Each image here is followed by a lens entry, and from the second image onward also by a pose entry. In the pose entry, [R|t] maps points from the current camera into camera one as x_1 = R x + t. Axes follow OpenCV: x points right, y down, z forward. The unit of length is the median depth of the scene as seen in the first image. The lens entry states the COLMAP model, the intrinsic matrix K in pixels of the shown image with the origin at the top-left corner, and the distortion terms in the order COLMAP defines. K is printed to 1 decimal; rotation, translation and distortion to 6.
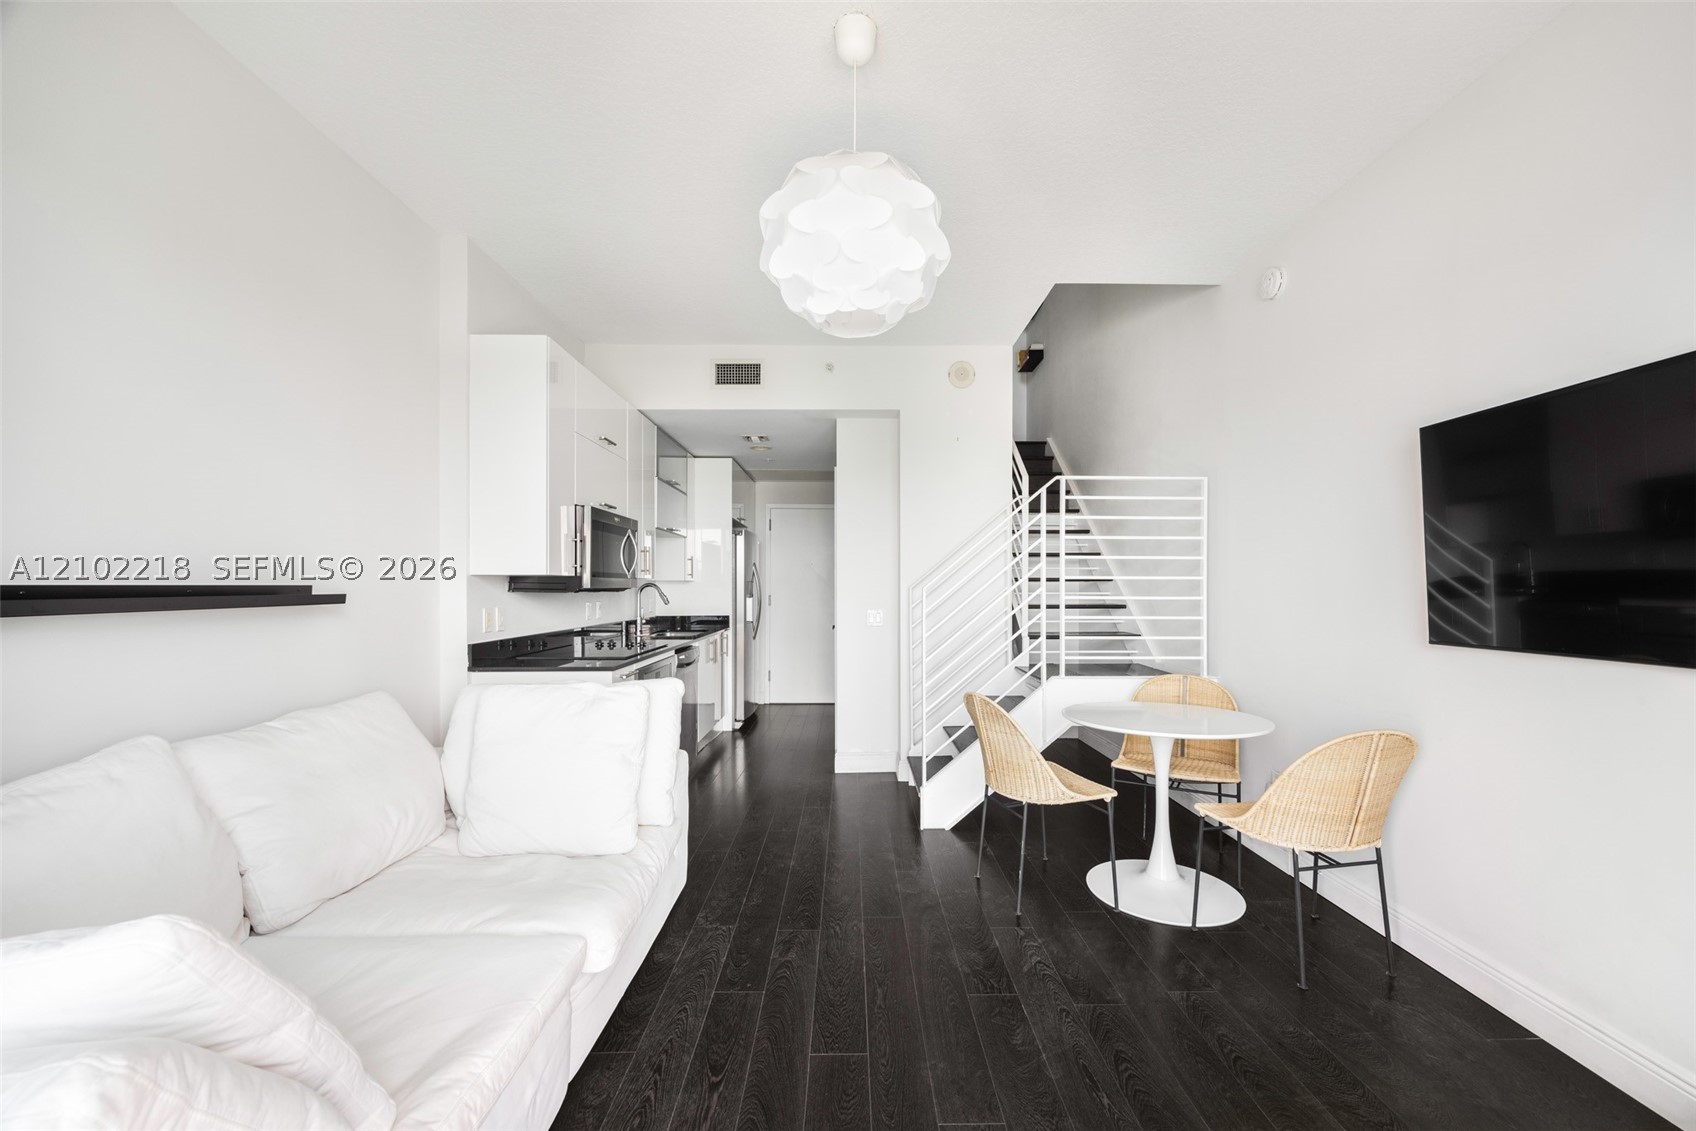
lens RADIAL K [[681.3, 0, 850.7], [0, 681.3, 575.6], [0, 0, 1]] dist [-0.000141, -0.000032]
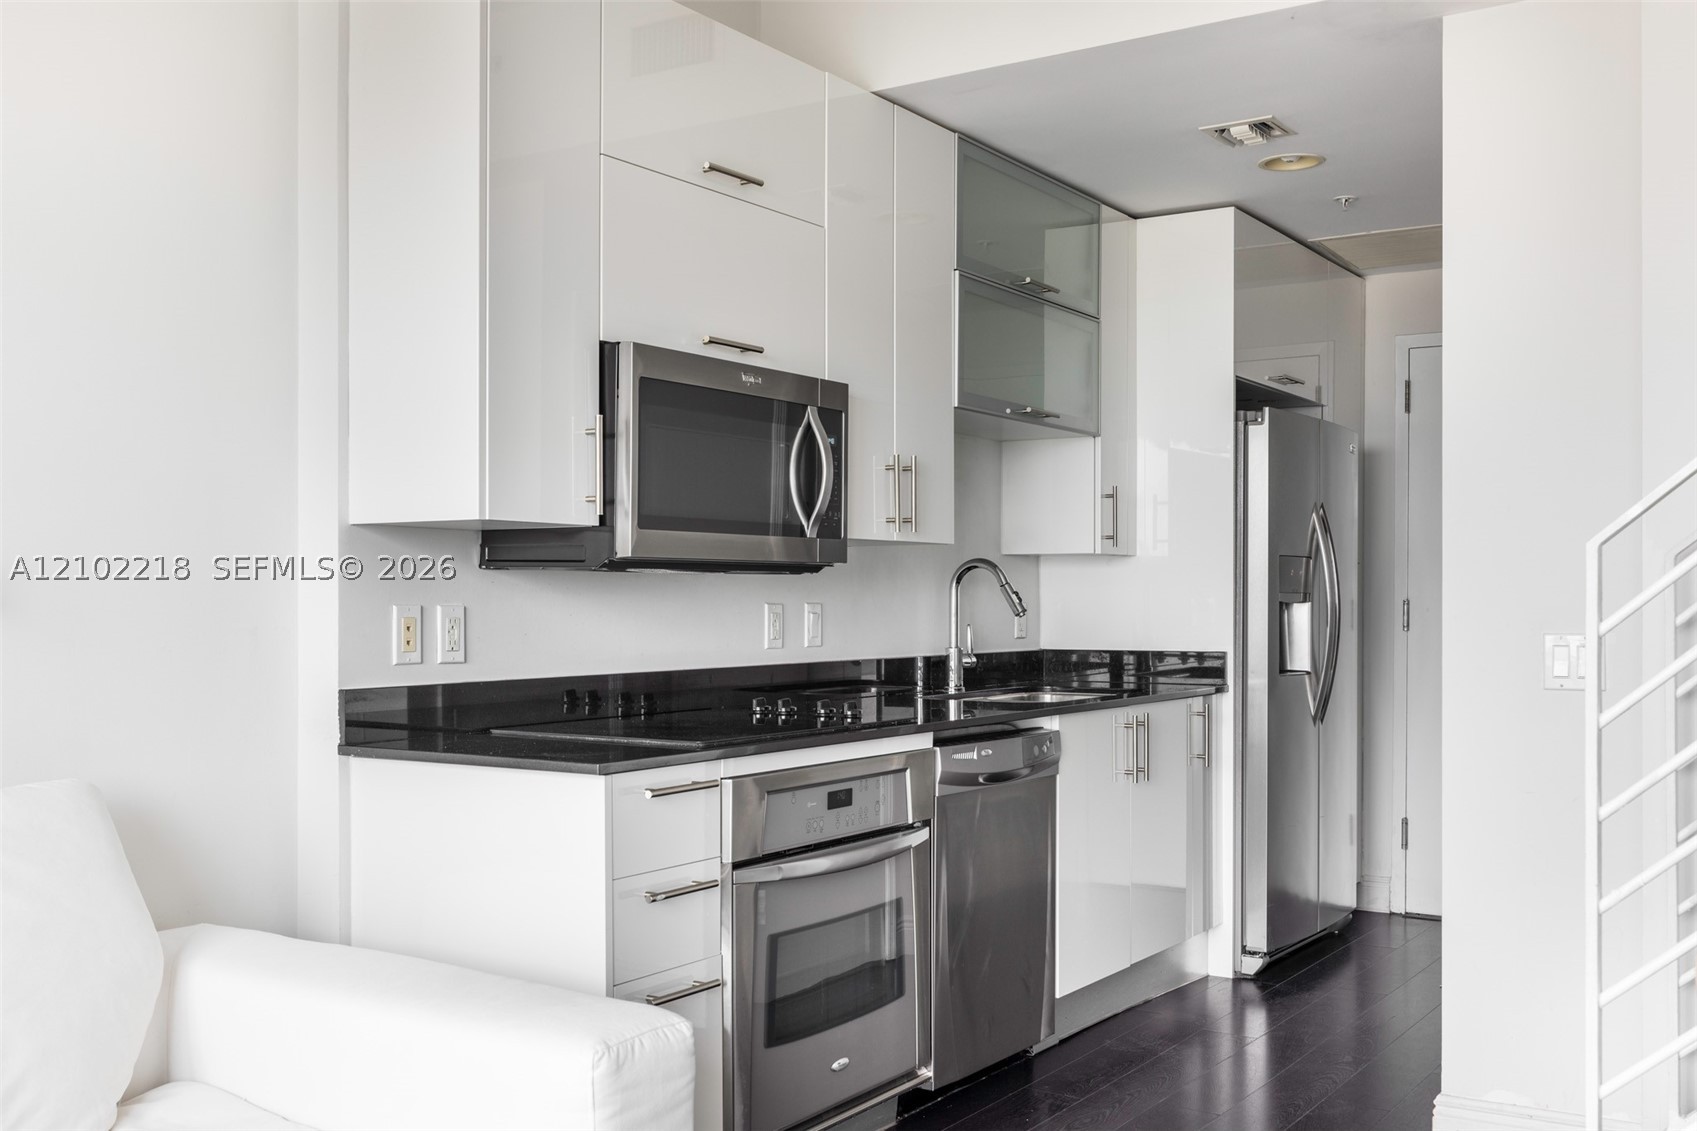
lens RADIAL K [[1628.5, 0, 848.5], [0, 1628.5, 565.5], [0, 0, 1]] dist [0.041198, -0.000373]
pose [[0.828348, -0.008654, -0.560147, 0.145627], [0.006128, 0.999961, -0.006385, 0.018953], [0.560180, 0.001857, 0.828369, 0.197108]]
